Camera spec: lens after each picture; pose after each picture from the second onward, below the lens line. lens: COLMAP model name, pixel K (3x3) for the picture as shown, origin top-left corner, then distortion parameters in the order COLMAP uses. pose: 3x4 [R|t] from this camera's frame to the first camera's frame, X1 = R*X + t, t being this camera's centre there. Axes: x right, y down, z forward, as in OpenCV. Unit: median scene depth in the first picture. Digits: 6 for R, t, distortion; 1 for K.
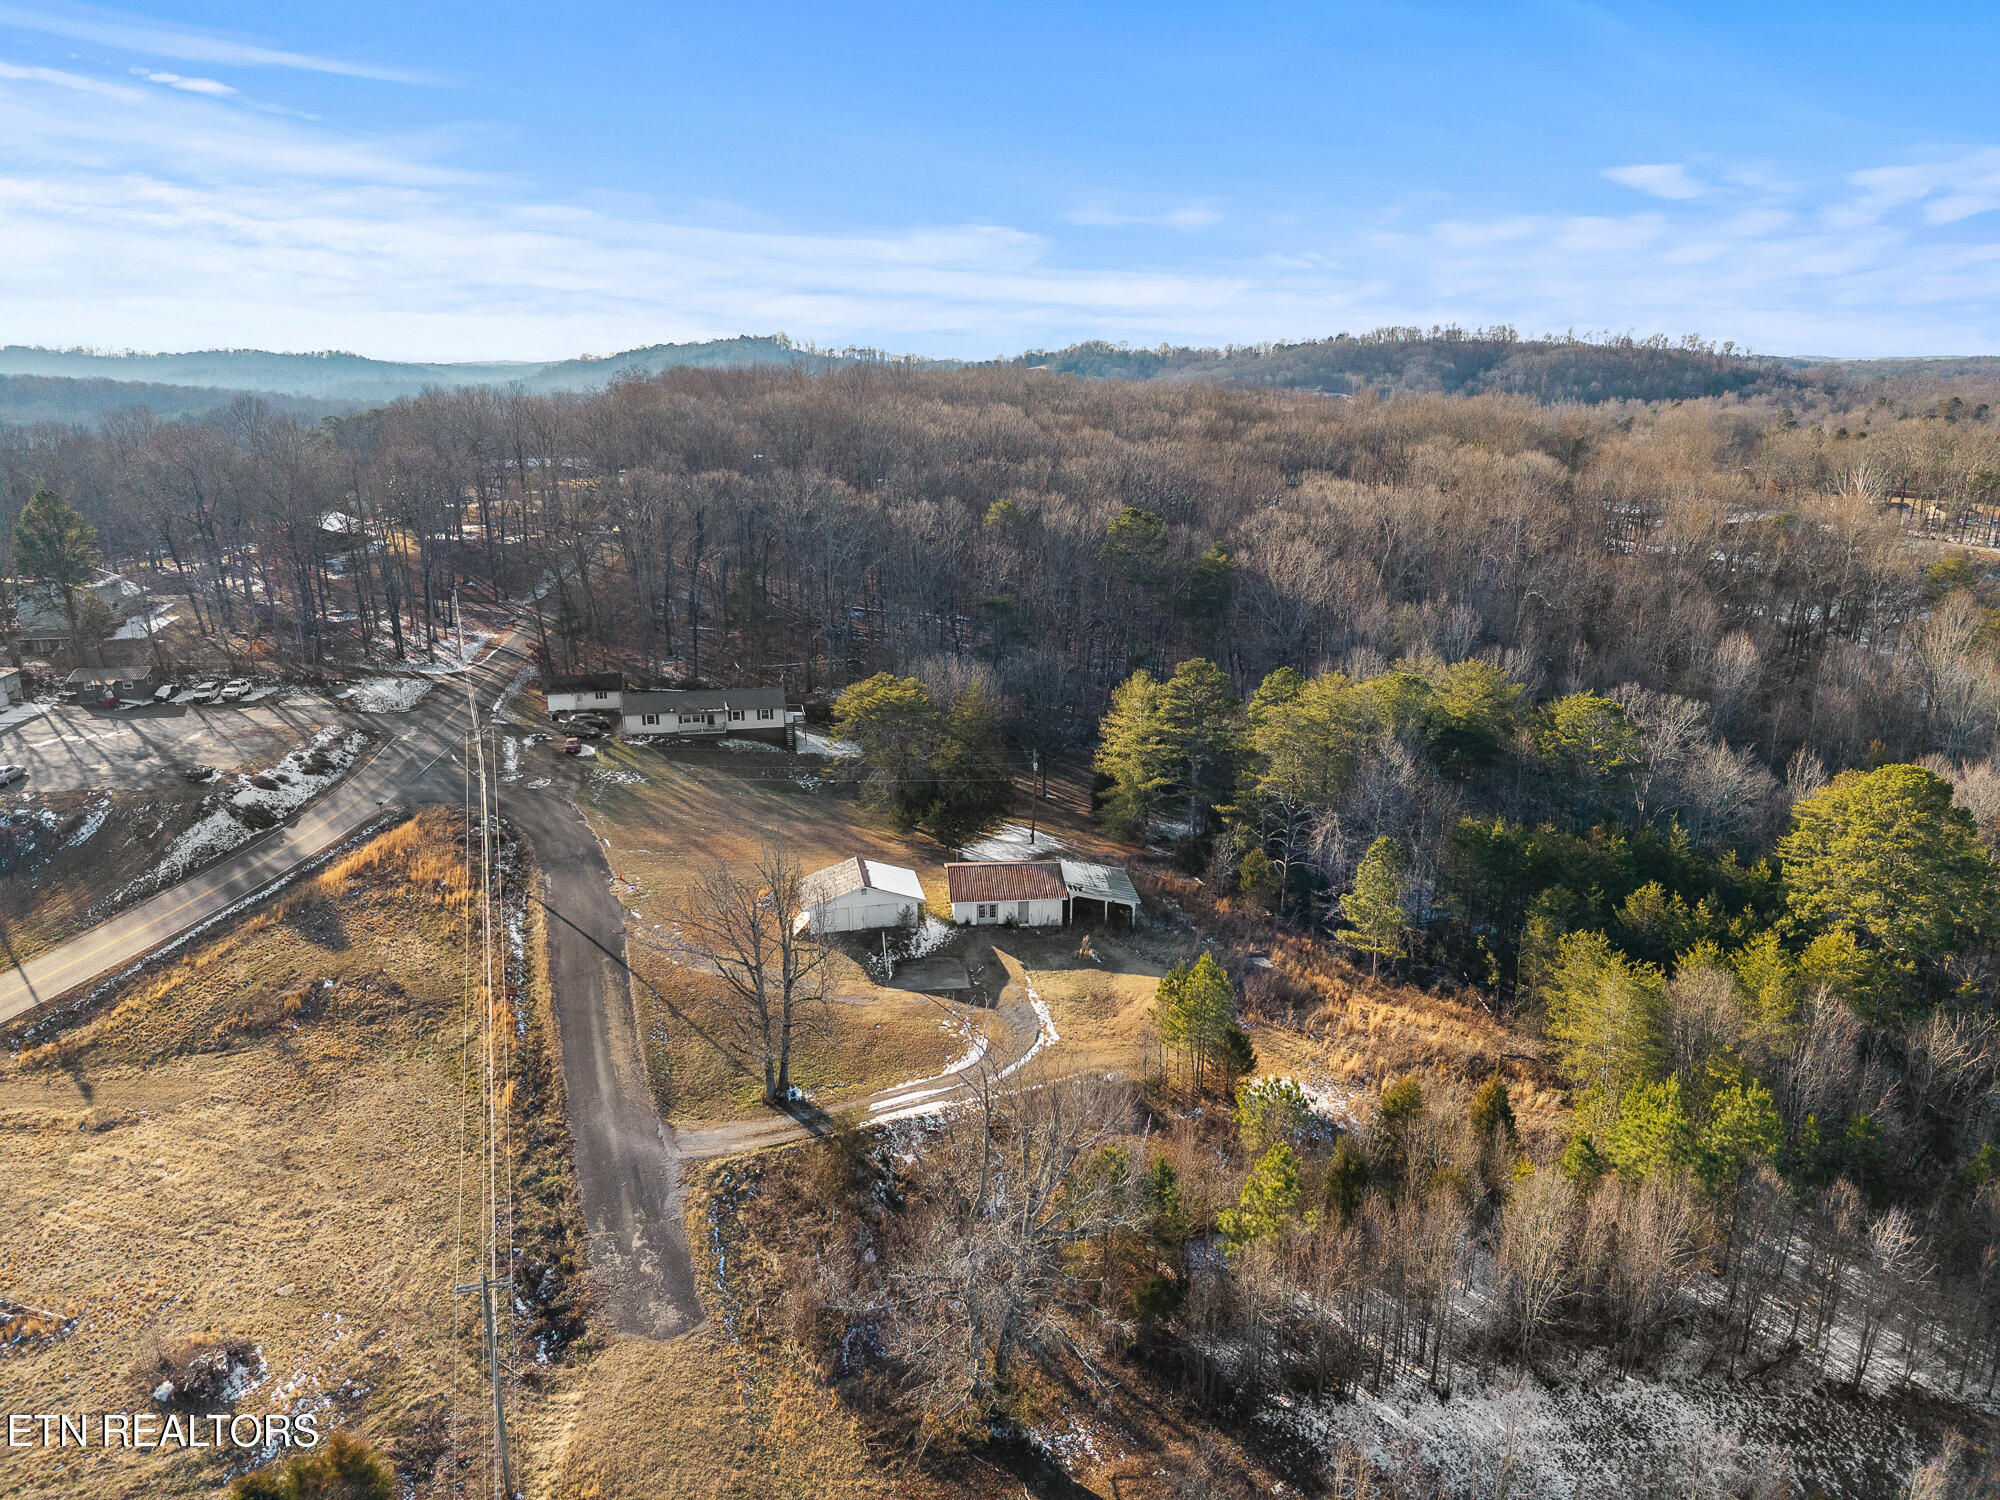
lens RADIAL K [[1615.1, 0, 1004.0], [0, 1615.1, 654.5], [0, 0, 1]] dist [0.043759, -0.000320]
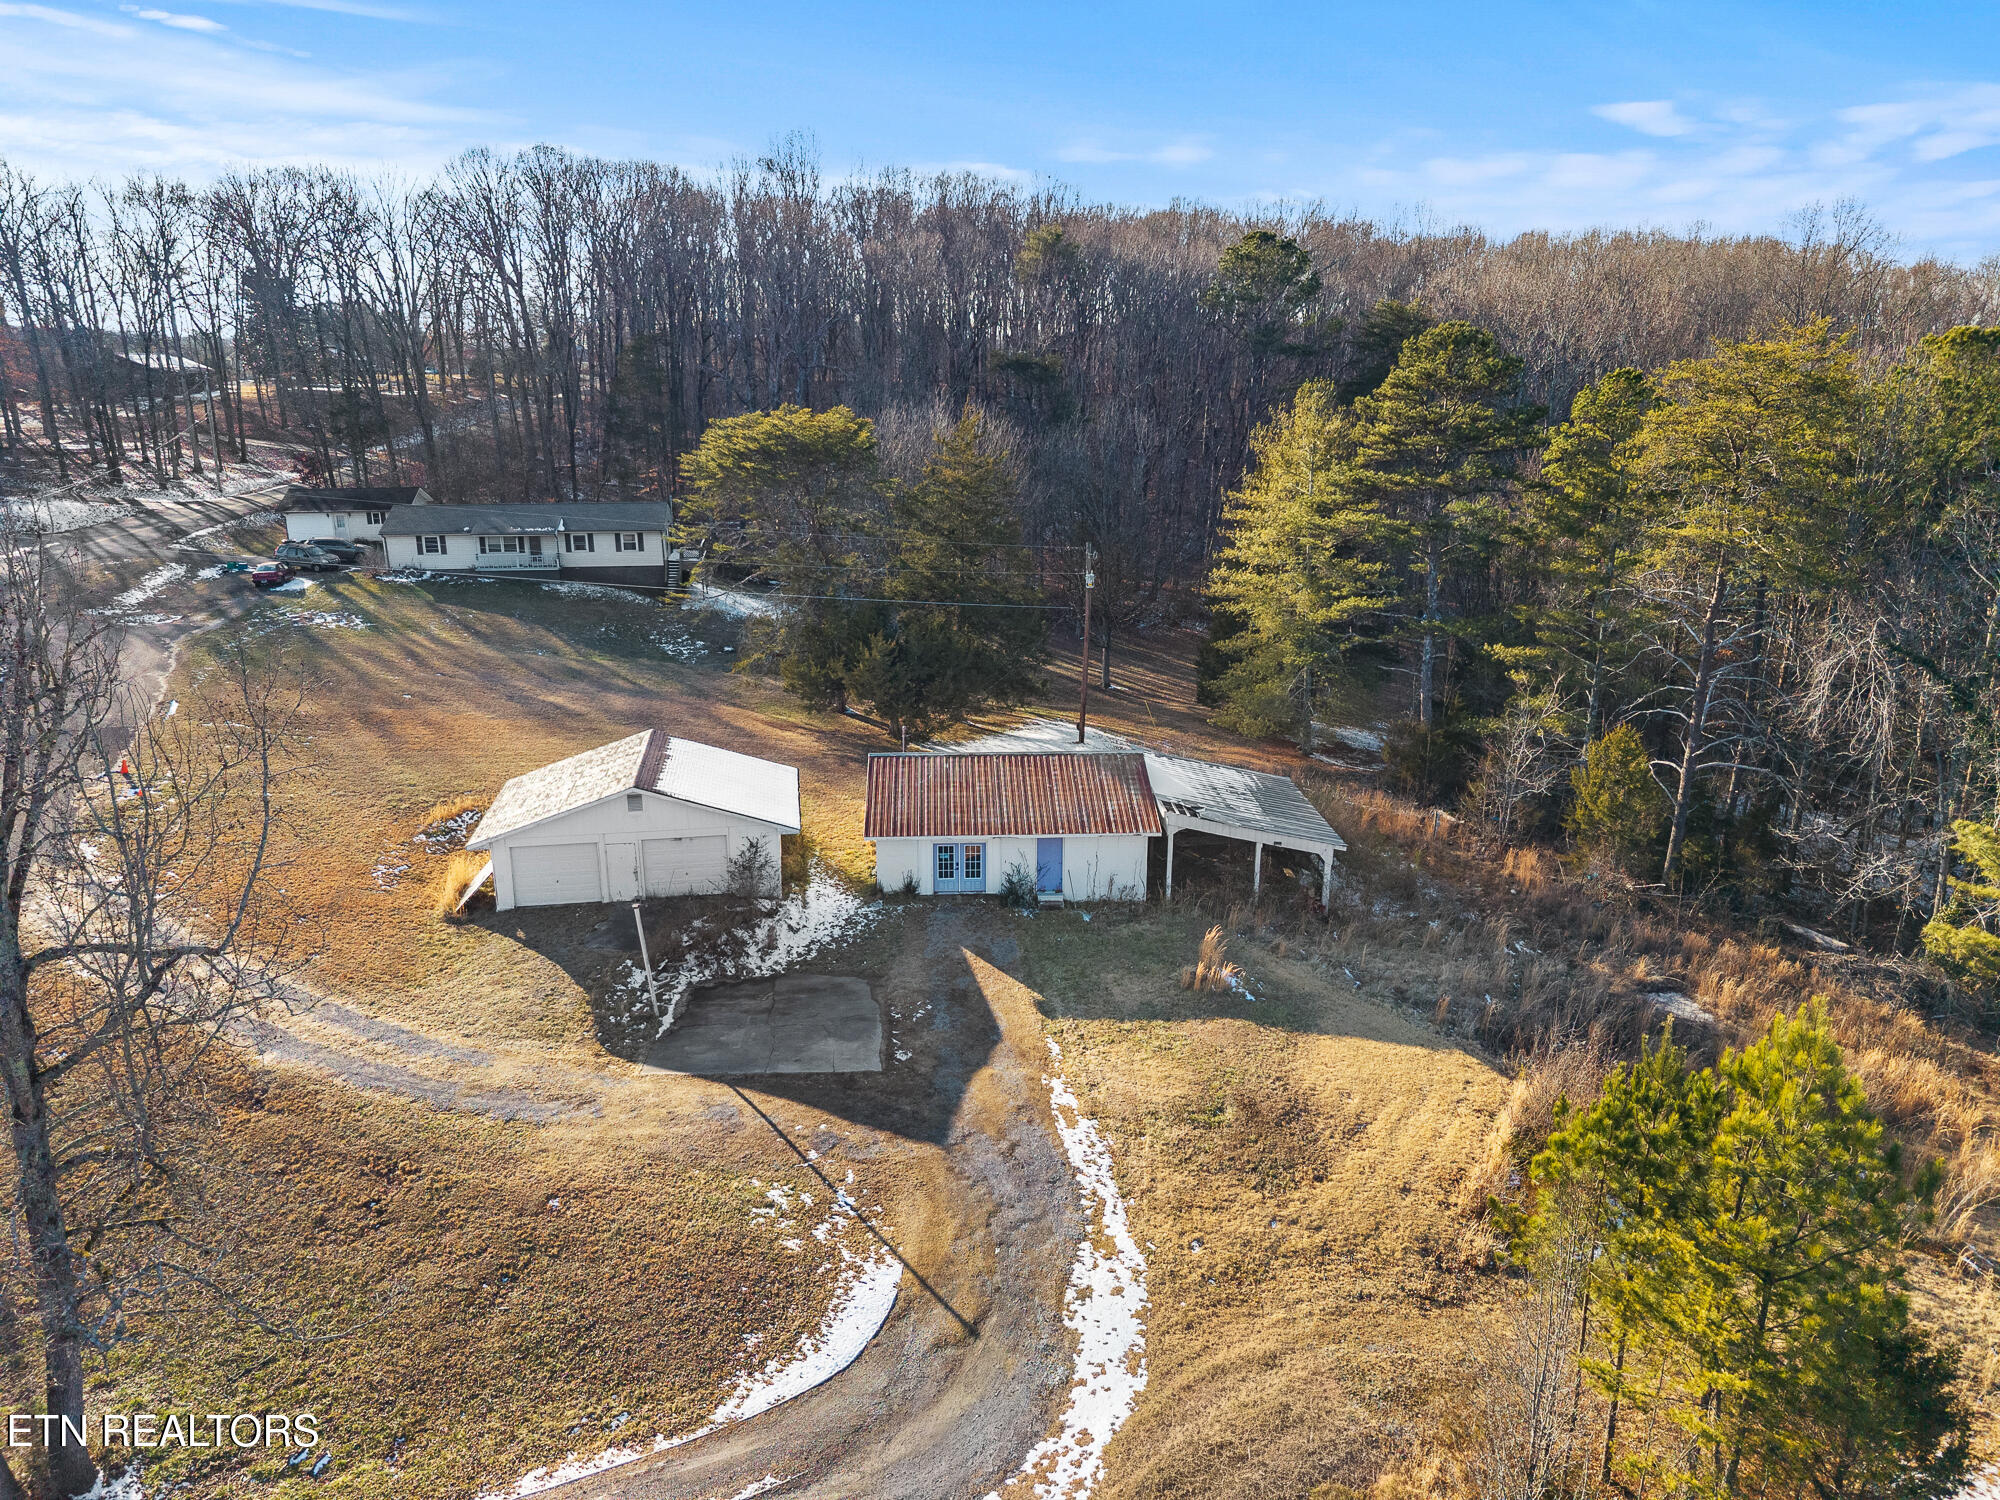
lens RADIAL K [[1391.2, 0, 1000.0], [0, 1391.2, 750.0], [0, 0, 1]] dist [0.001393, -0.000755]
pose [[0.998516, 0.015306, -0.052257, 0.017199], [-0.013071, 0.998997, 0.042837, 0.116076], [0.052861, -0.042090, 0.997714, 0.657829]]
